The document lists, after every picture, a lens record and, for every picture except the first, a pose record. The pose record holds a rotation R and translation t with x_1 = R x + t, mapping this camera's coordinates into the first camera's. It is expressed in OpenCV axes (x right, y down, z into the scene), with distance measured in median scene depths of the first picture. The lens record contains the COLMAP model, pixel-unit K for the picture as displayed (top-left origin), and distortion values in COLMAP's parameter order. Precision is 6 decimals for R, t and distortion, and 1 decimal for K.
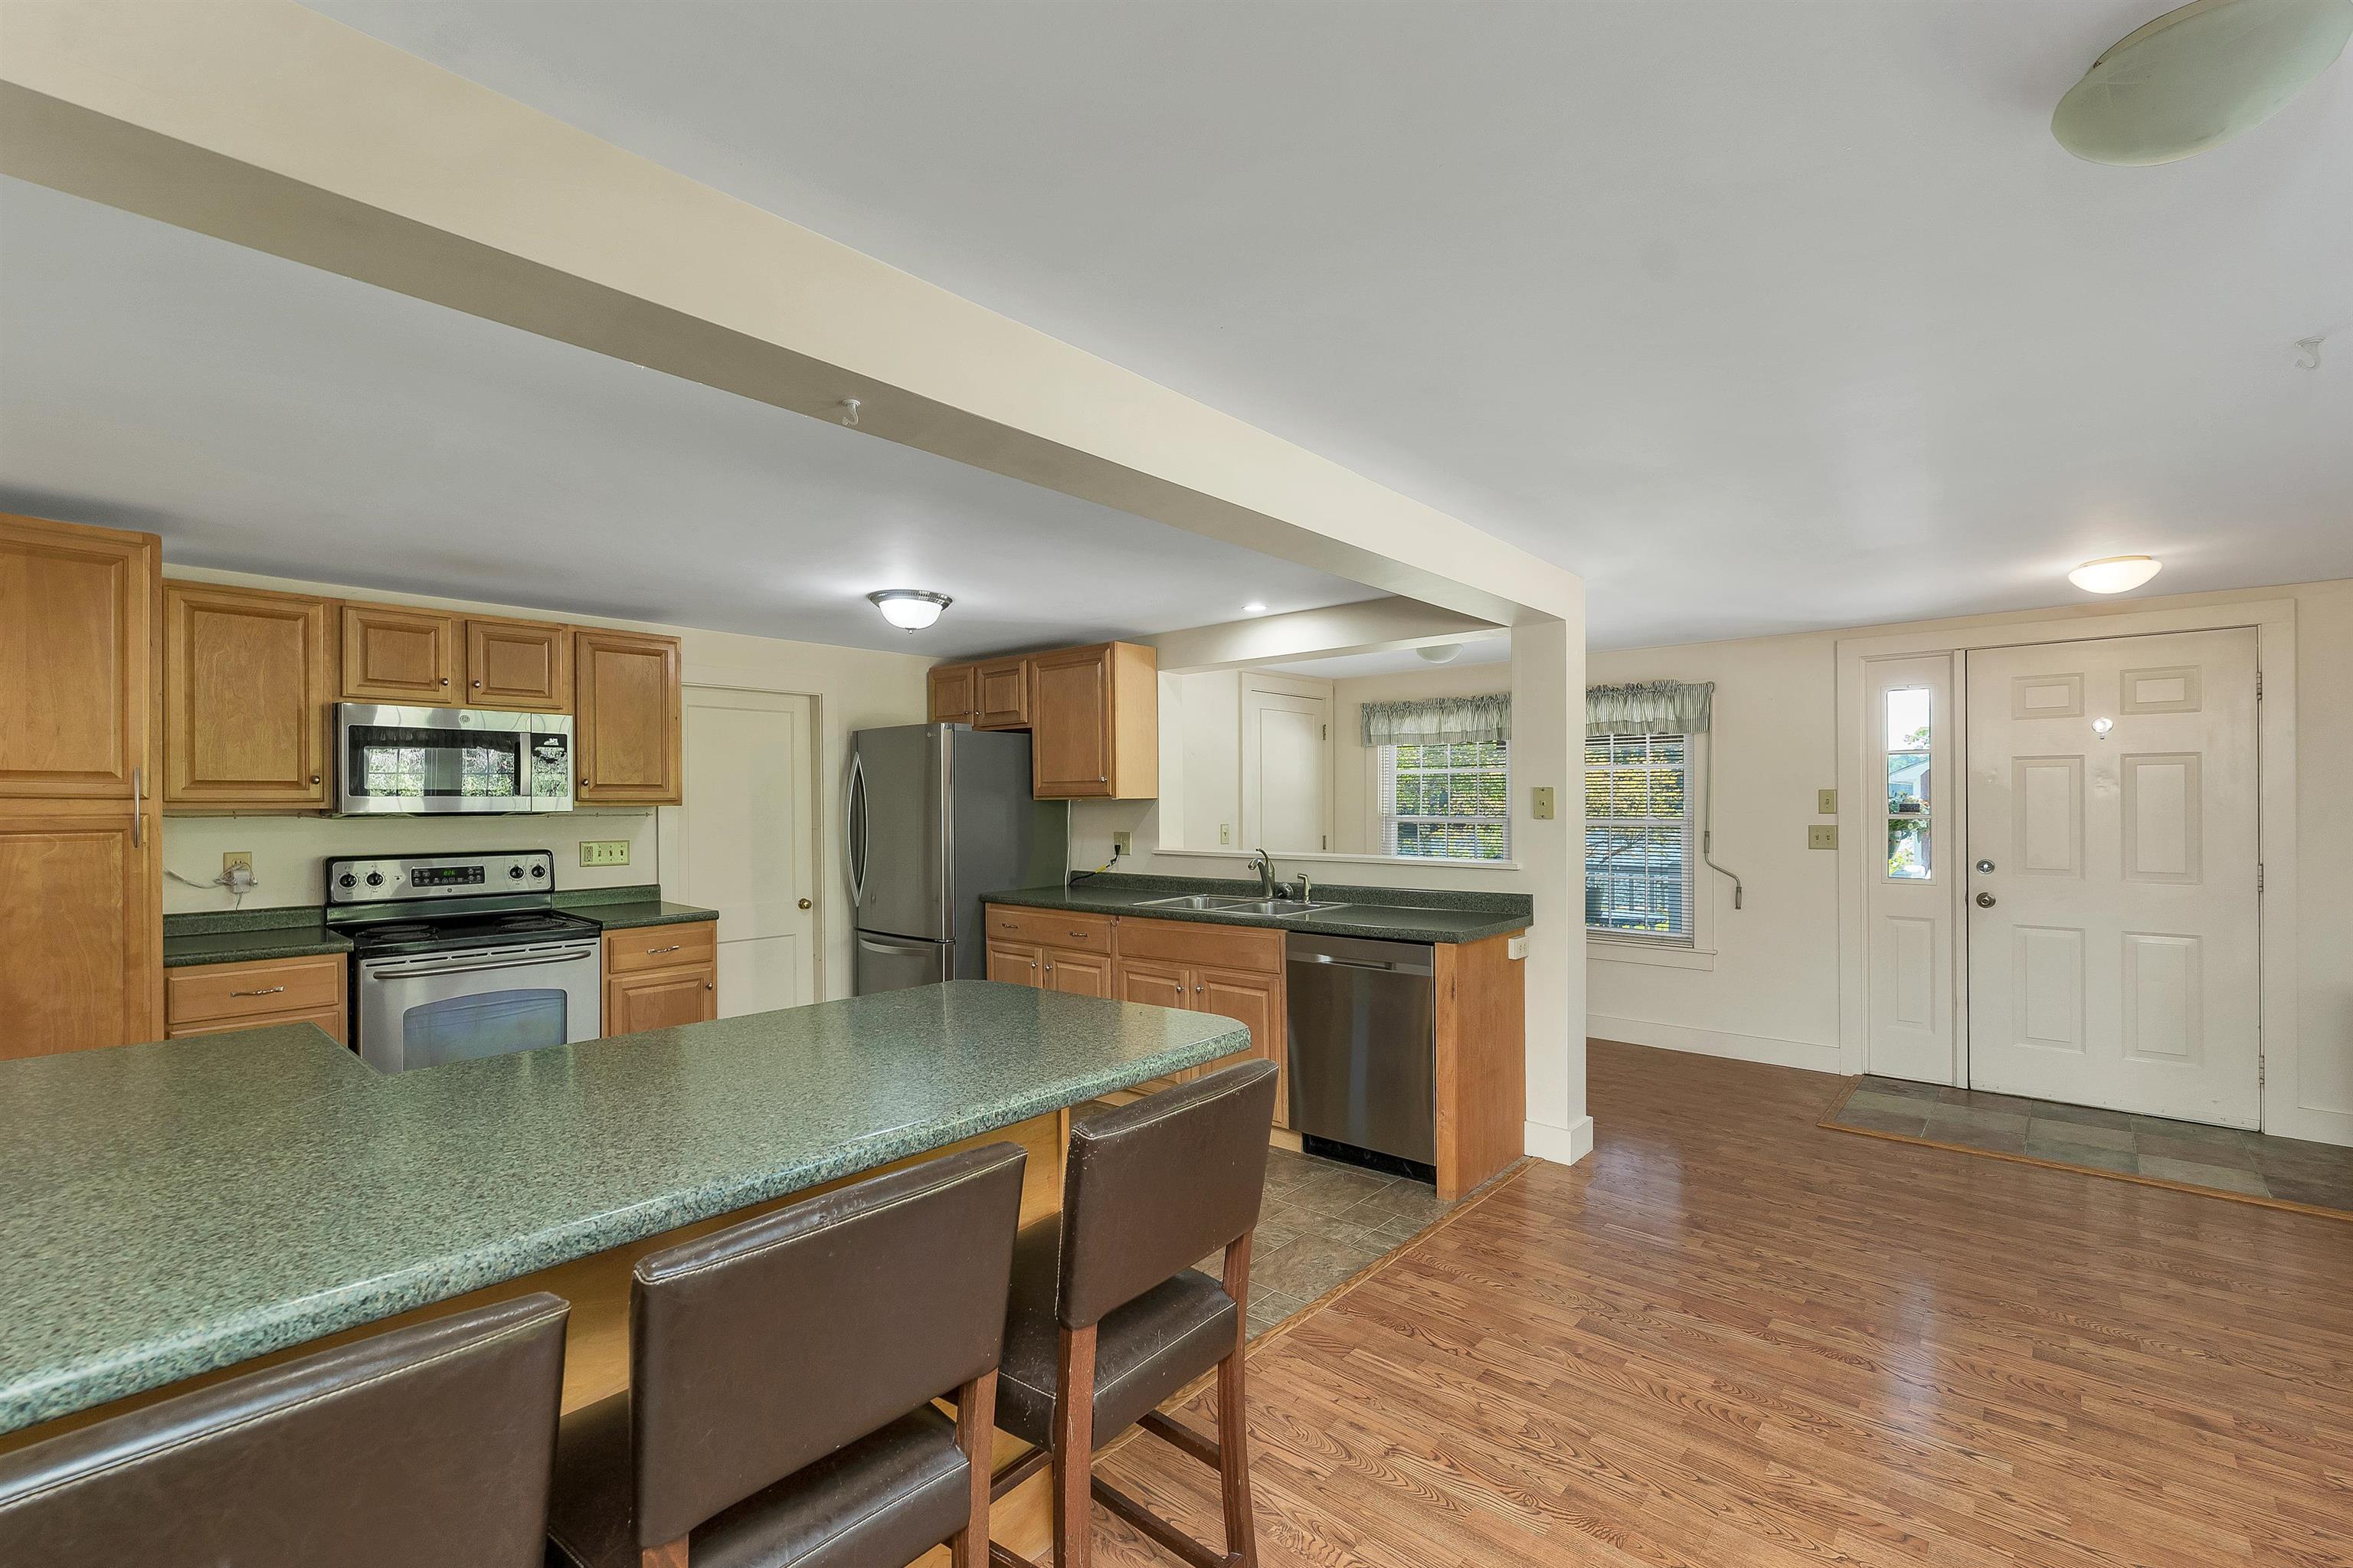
lens RADIAL K [[1020.0, 0, 1176.5], [0, 1020.0, 784.0], [0, 0, 1]] dist [0.002153, 0.000268]
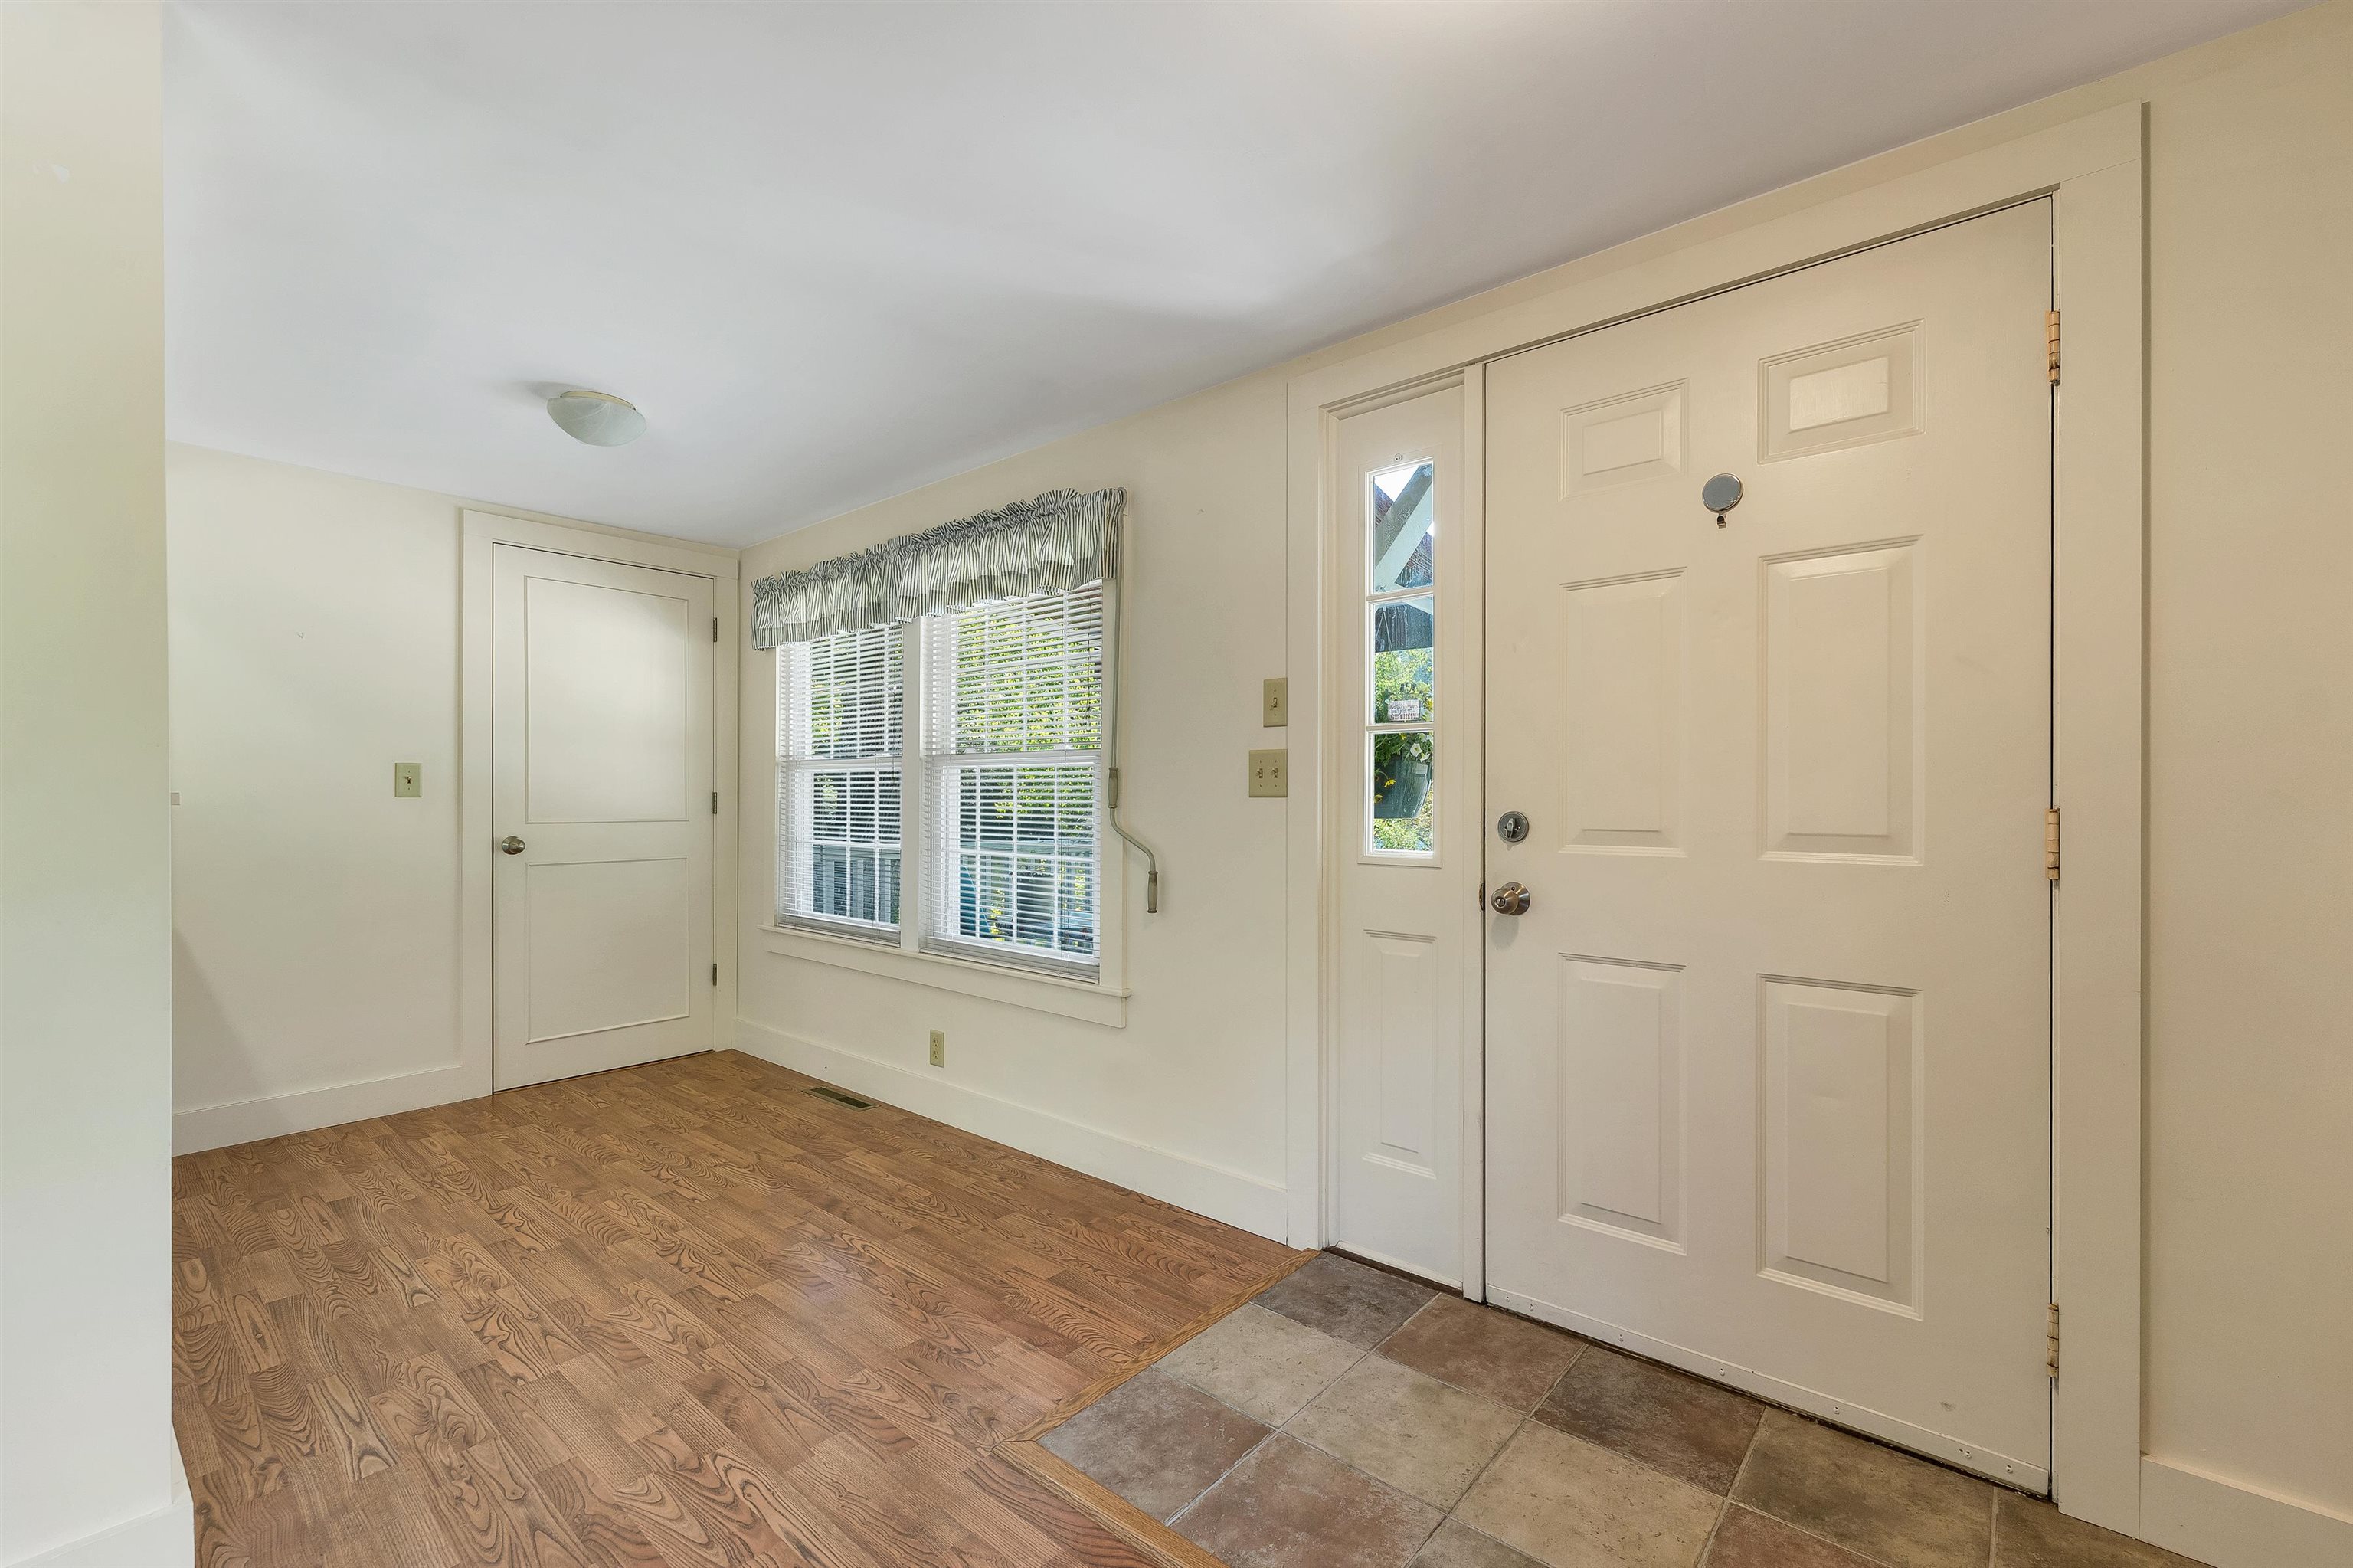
lens RADIAL K [[1002.6, 0, 1176.5], [0, 1002.6, 784.0], [0, 0, 1]] dist [-0.000826, 0.000326]
pose [[0.999971, 0.004643, 0.006097, 0.616402], [-0.004723, 0.999903, 0.013104, 0.053326], [-0.006036, -0.013133, 0.999896, 0.530714]]
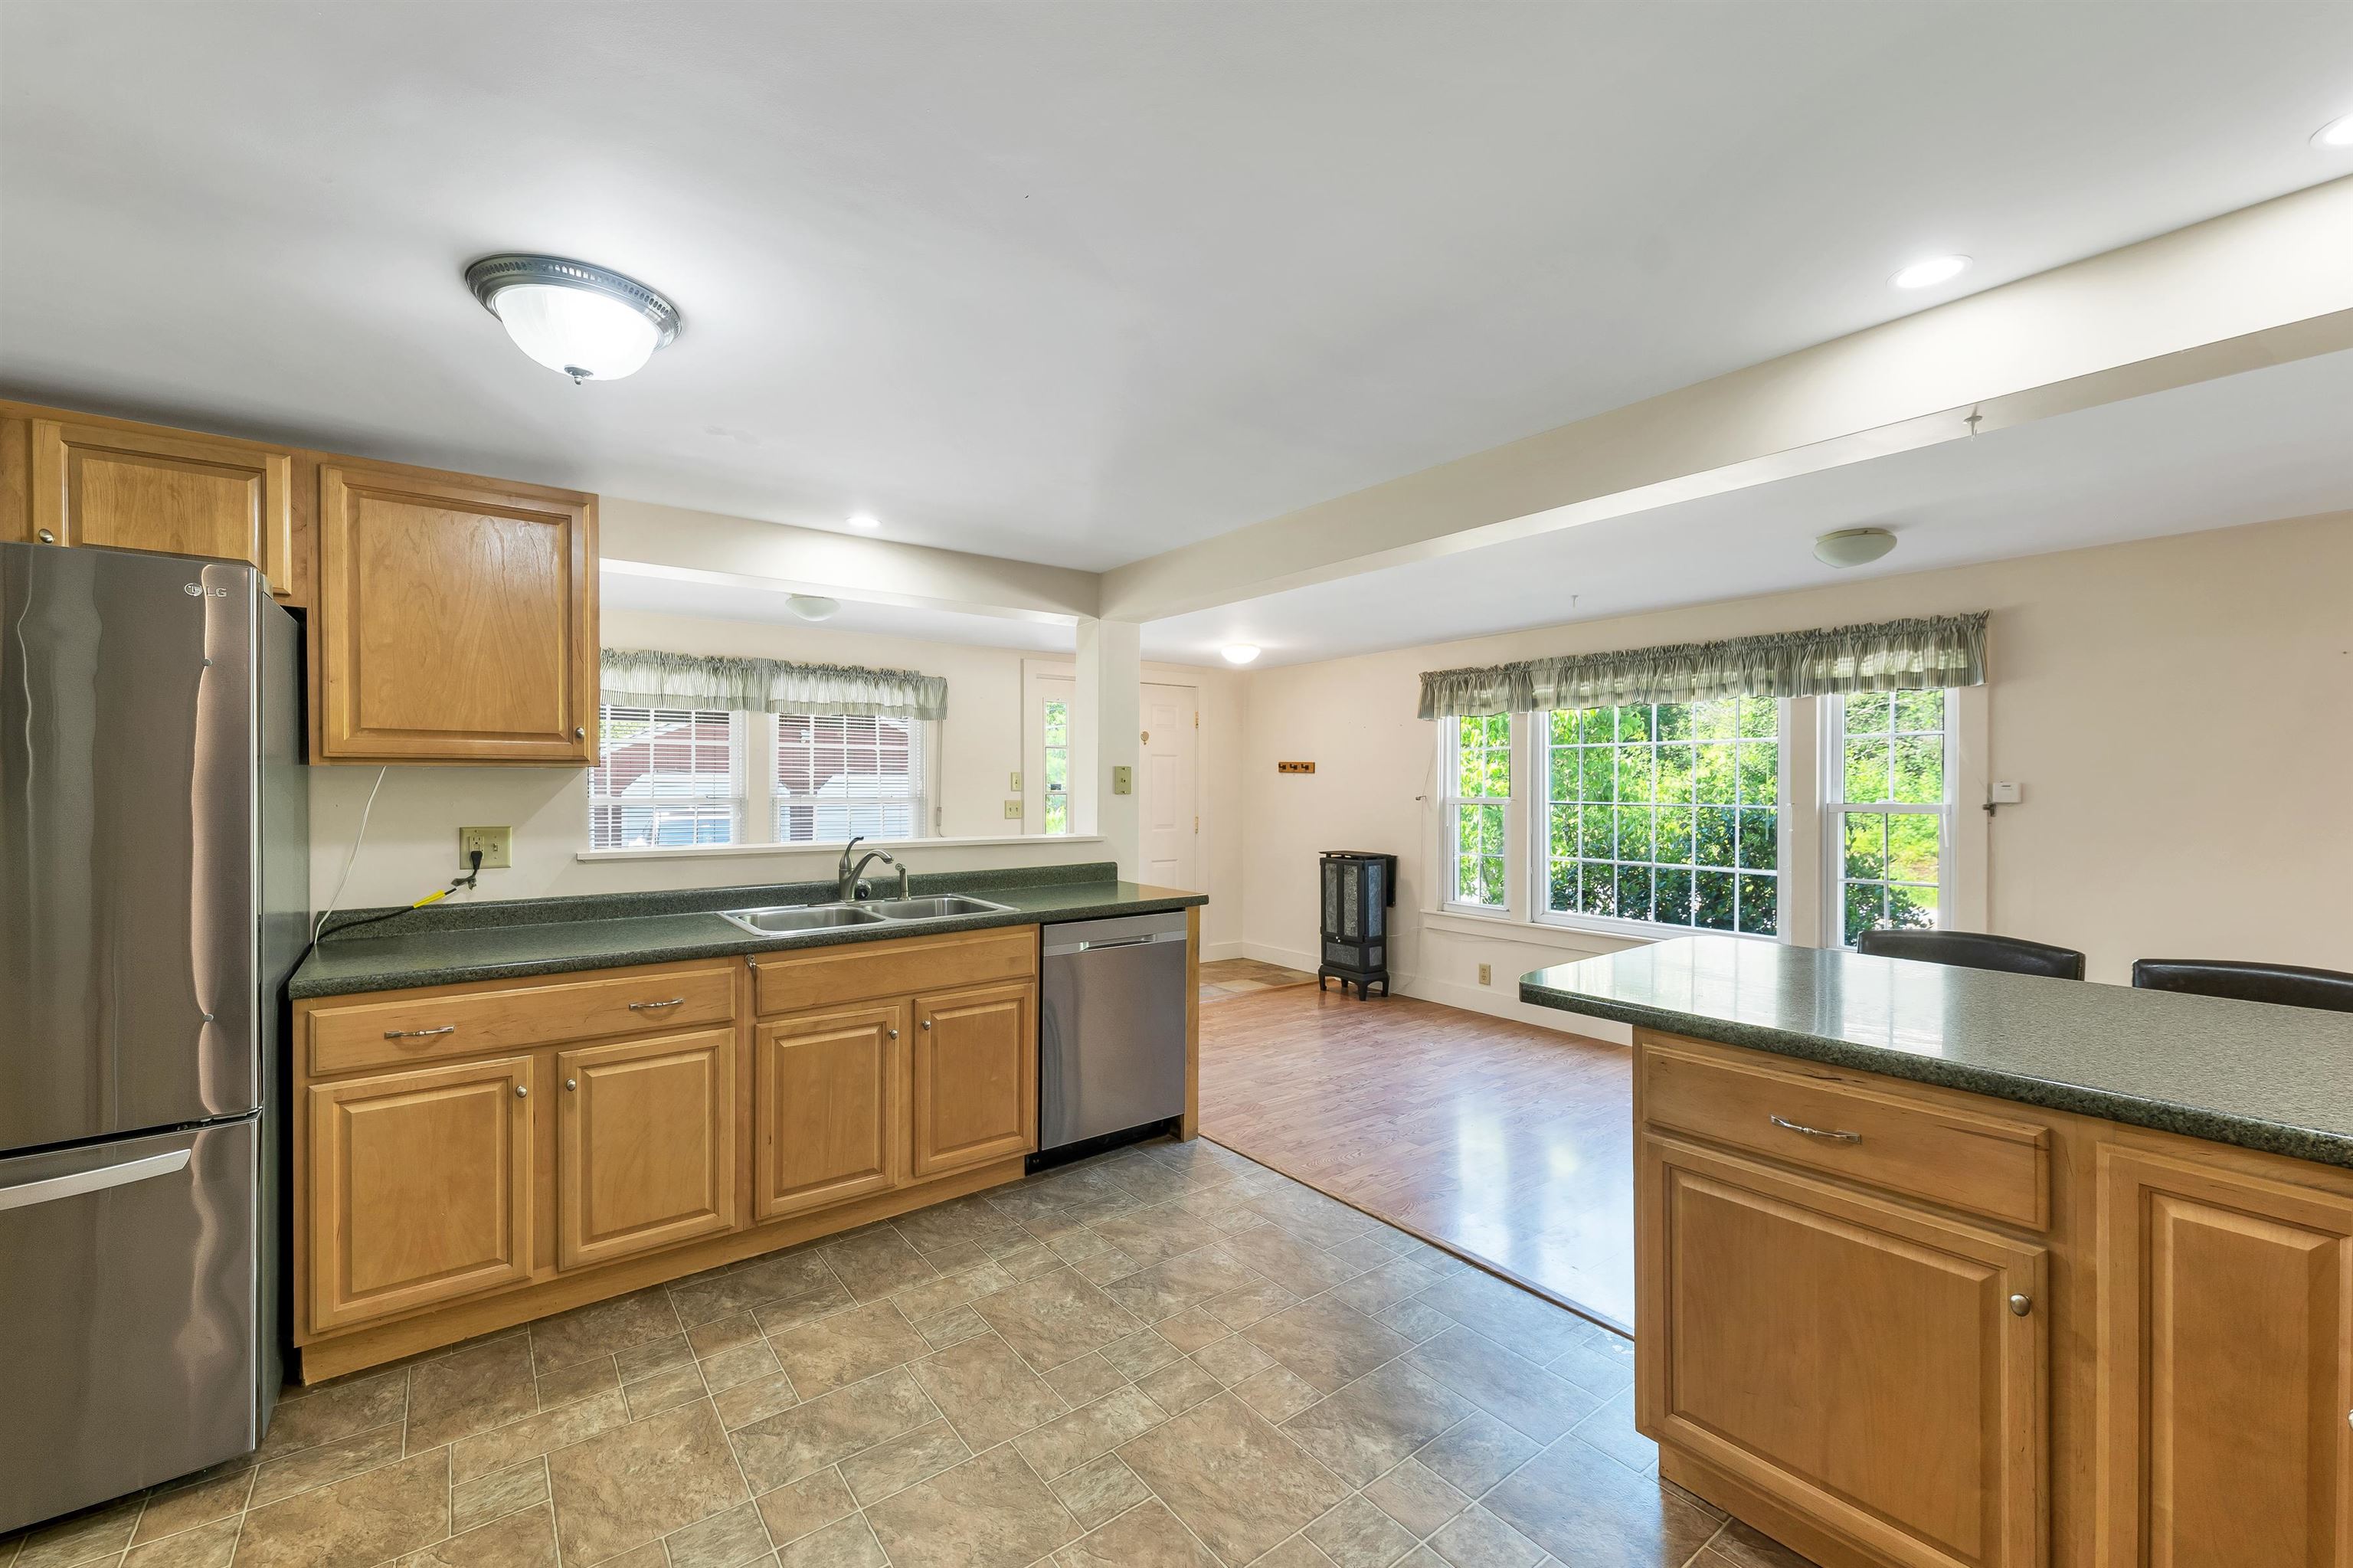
lens RADIAL K [[964.2, 0, 1176.5], [0, 964.2, 784.0], [0, 0, 1]] dist [0.000236, 0.000091]
pose [[0.199373, 0.006505, 0.979902, -0.548231], [-0.020841, 0.999780, -0.002397, 0.019196], [-0.979702, -0.019944, 0.199465, 0.586939]]
